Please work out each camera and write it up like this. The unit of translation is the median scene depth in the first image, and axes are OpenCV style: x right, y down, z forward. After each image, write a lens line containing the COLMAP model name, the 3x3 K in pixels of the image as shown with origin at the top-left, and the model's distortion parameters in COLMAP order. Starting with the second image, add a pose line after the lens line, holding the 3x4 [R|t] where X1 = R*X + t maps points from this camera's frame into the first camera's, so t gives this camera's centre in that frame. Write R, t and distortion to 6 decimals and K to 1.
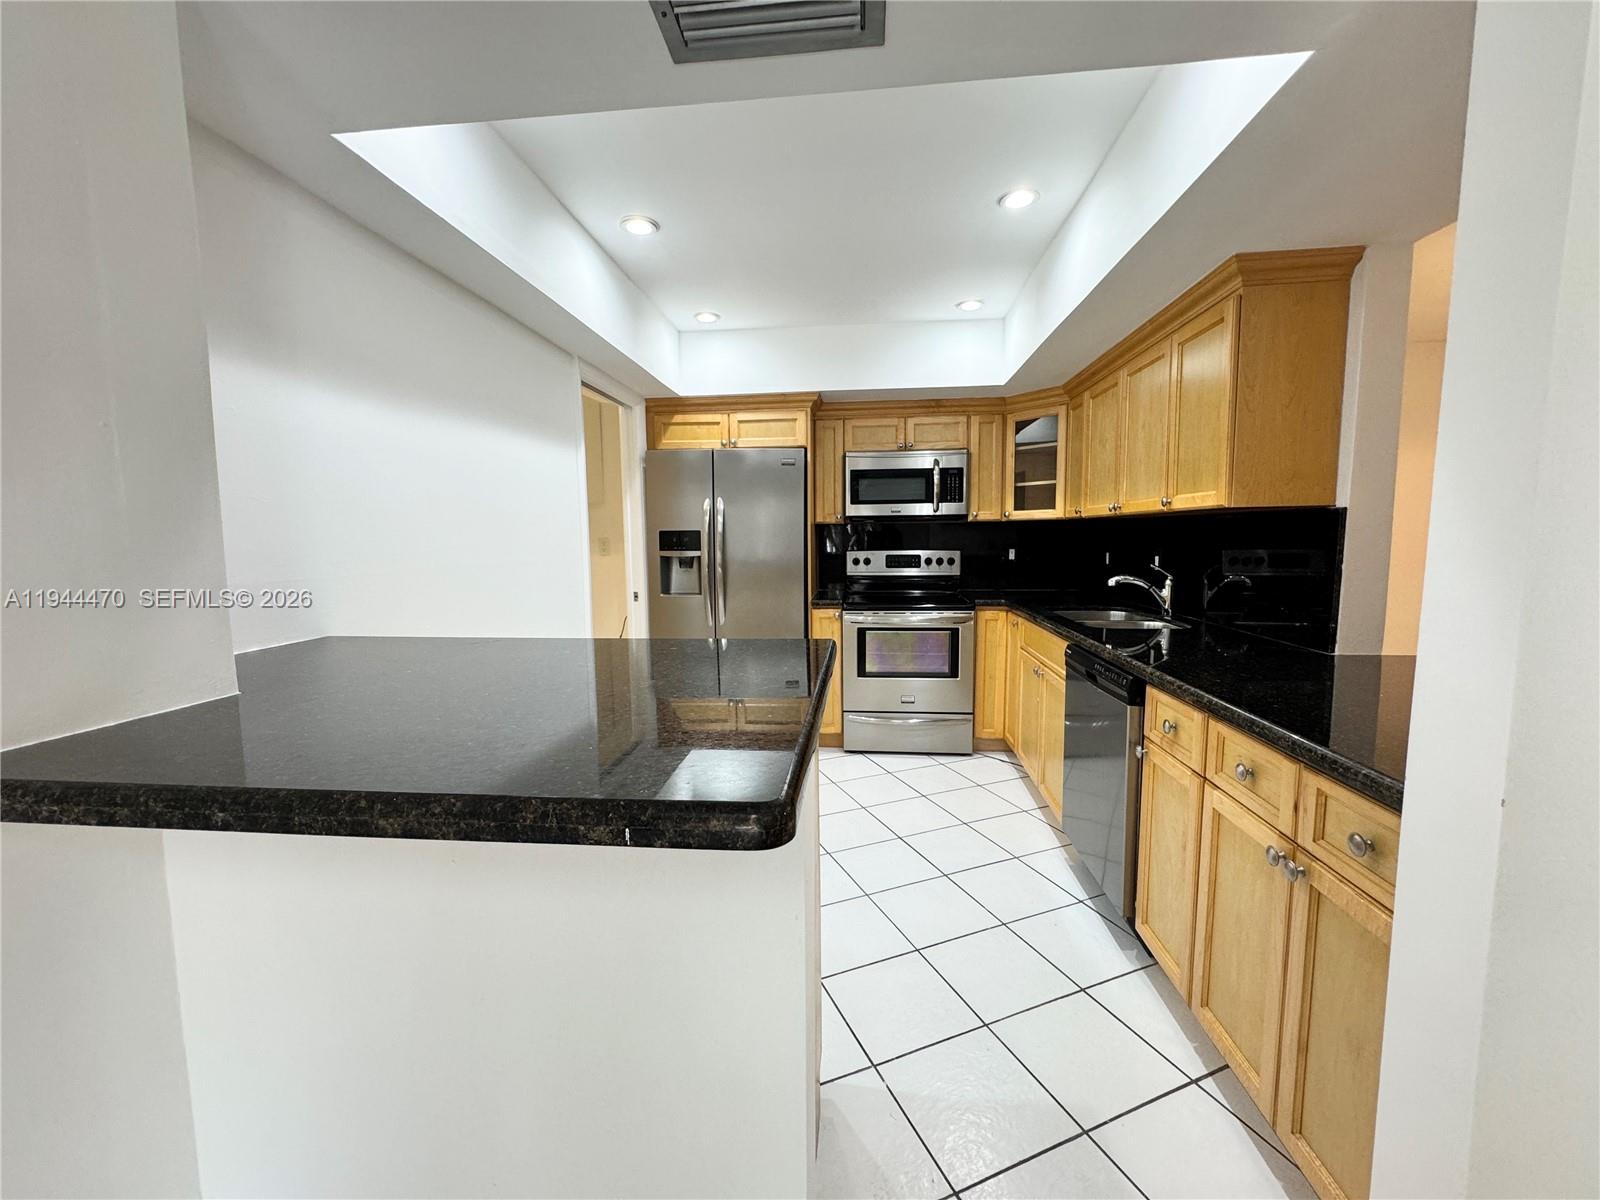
lens RADIAL K [[639.7, 0, 797.9], [0, 639.7, 599.9], [0, 0, 1]] dist [-0.004545, 0.000993]
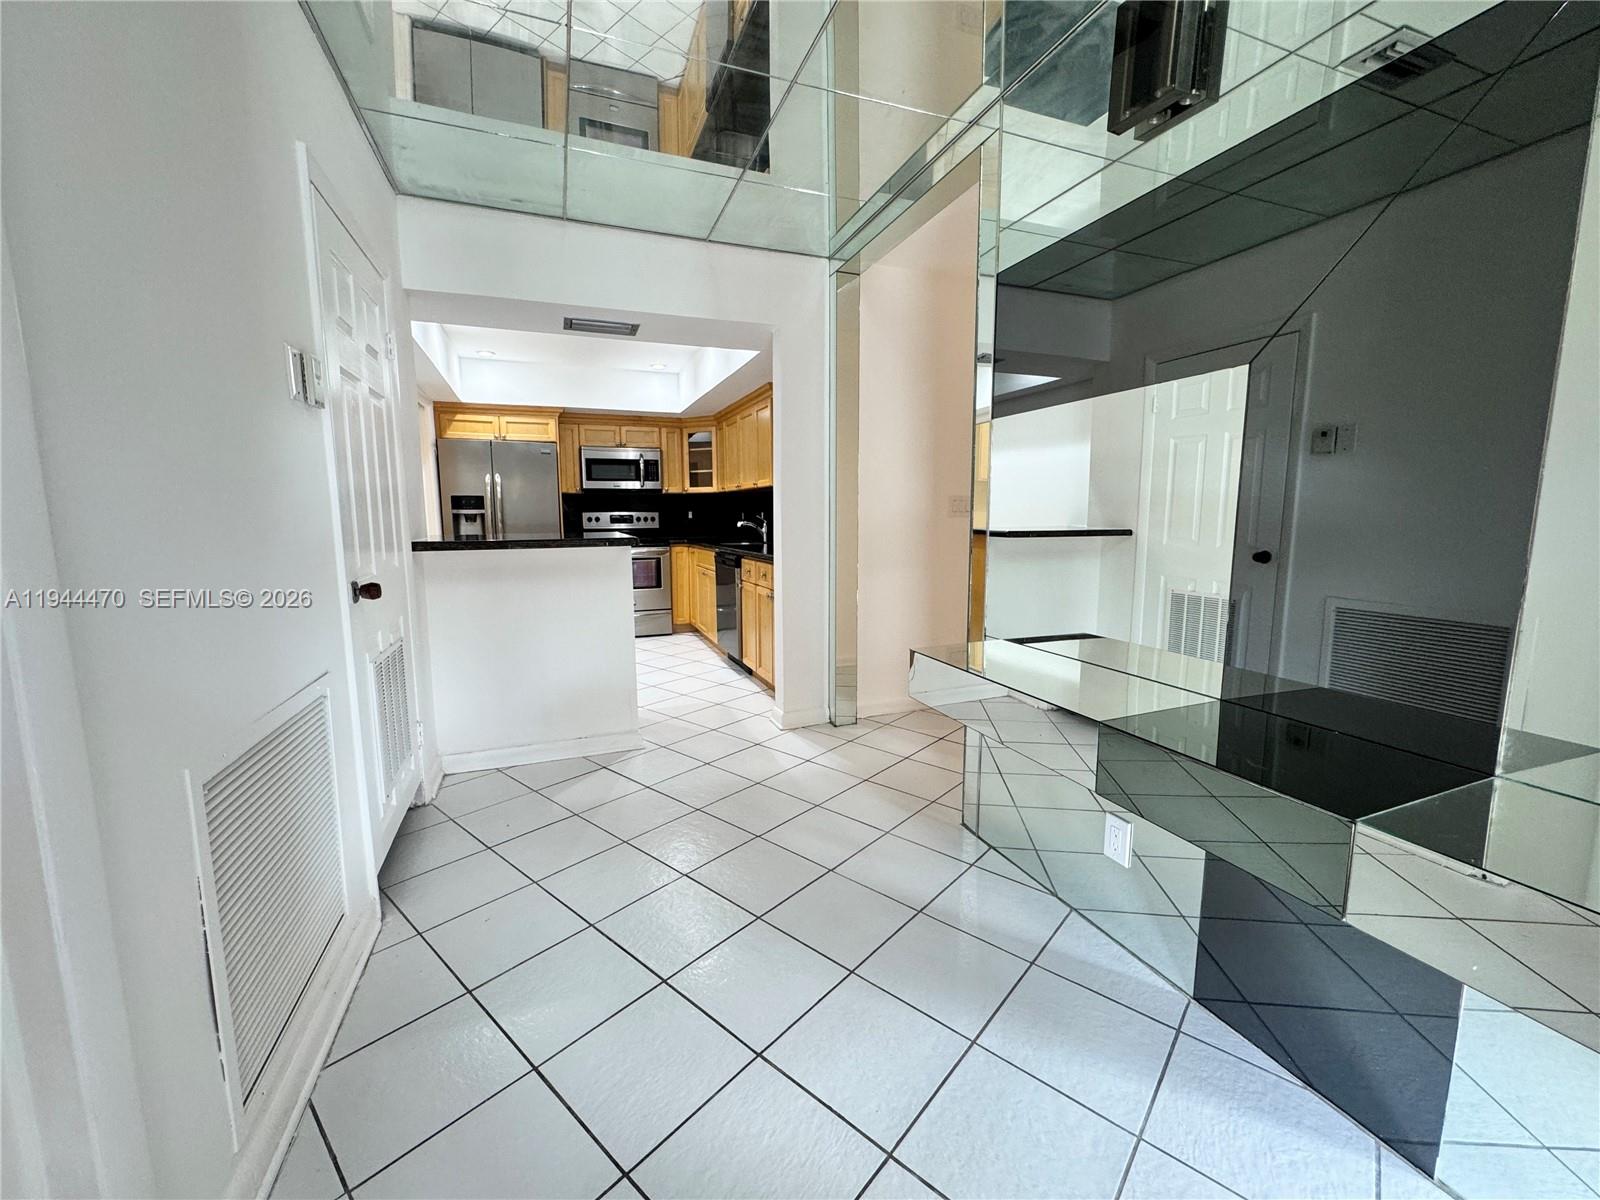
lens RADIAL K [[639.7, 0, 797.7], [0, 639.7, 598.3], [0, 0, 1]] dist [-0.004545, 0.000993]
pose [[0.888148, -0.055754, 0.456163, -0.187704], [0.042286, 0.998317, 0.039688, 0.094819], [-0.457609, -0.015959, 0.889011, -0.613893]]
